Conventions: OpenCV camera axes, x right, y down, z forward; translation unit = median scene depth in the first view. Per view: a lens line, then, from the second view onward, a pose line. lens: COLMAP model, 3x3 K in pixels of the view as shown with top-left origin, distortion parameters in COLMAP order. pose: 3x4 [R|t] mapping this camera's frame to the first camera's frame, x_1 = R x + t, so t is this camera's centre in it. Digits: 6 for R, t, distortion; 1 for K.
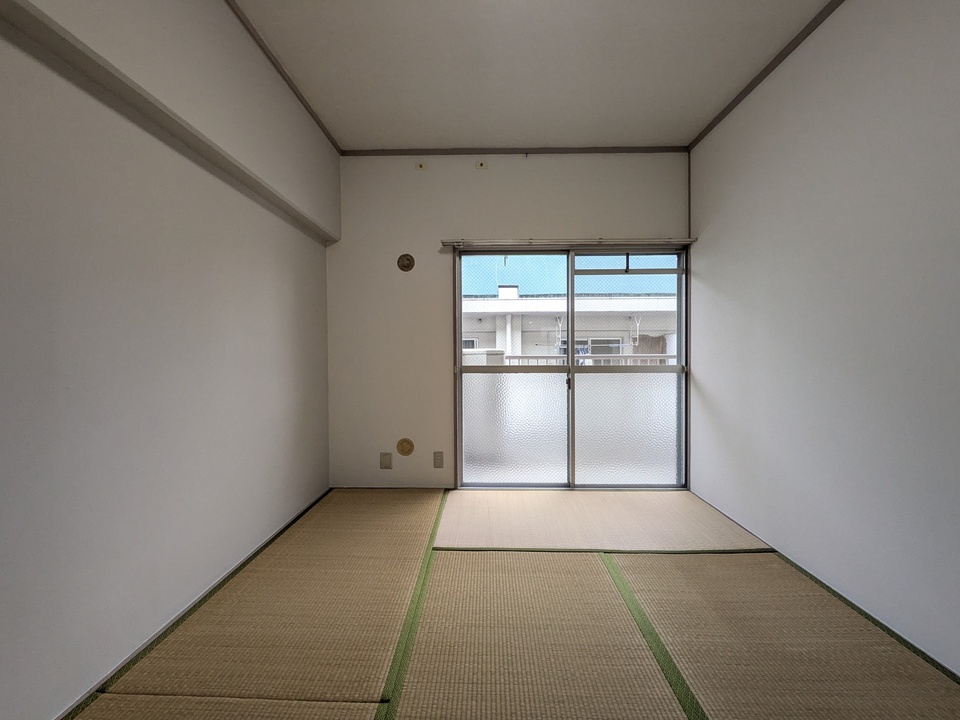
lens RADIAL K [[379.1, 0, 480.0], [0, 379.1, 360.0], [0, 0, 1]] dist [-0.000332, 0.000413]
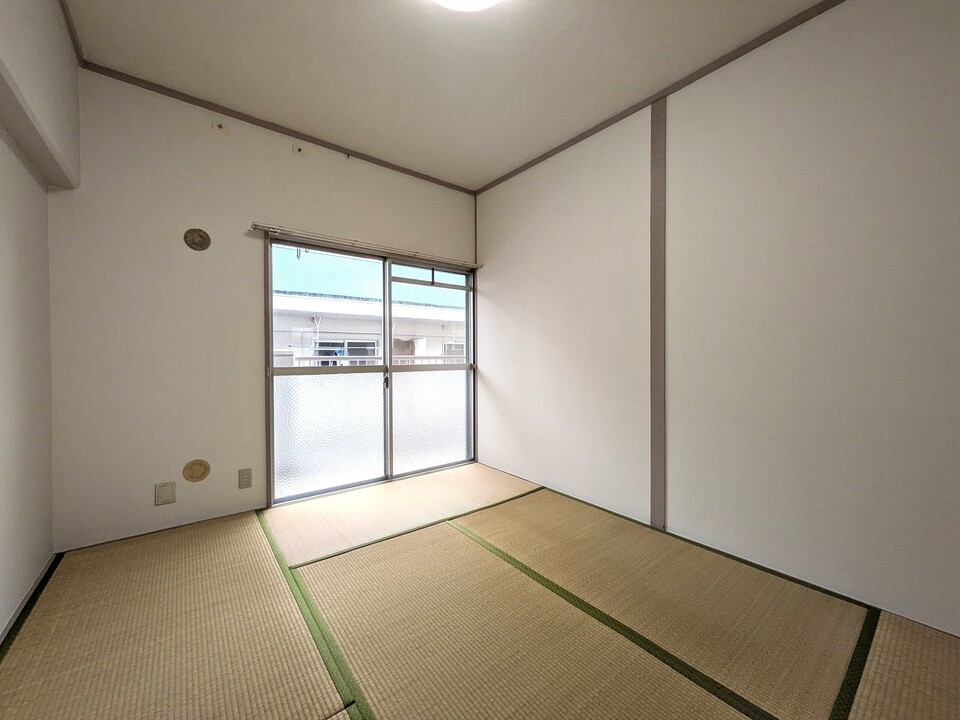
lens RADIAL K [[379.1, 0, 480.0], [0, 379.1, 360.0], [0, 0, 1]] dist [-0.000332, 0.000413]
pose [[0.774614, -0.005876, 0.632408, -0.237870], [0.010627, 0.999937, -0.003727, 0.006469], [-0.632346, 0.009608, 0.774627, 0.006813]]
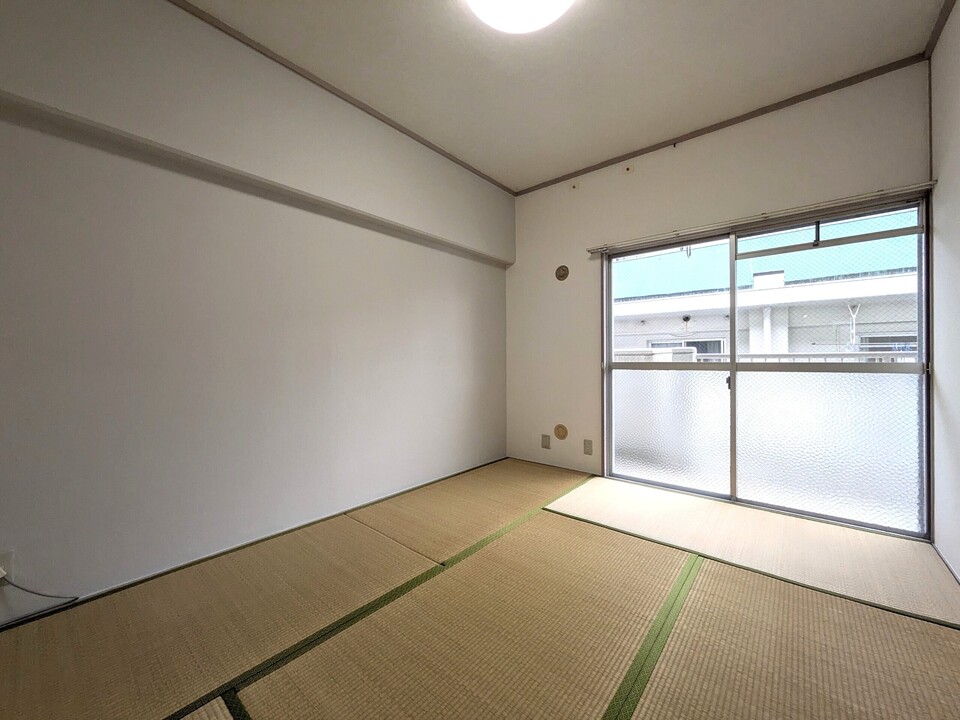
lens RADIAL K [[378.8, 0, 482.0], [0, 378.8, 359.8], [0, 0, 1]] dist [0.000710, 0.000777]
pose [[0.781391, 0.001311, -0.624040, 0.336515], [-0.010321, 0.999888, -0.010822, 0.024330], [0.623956, 0.014897, 0.781317, -0.056850]]
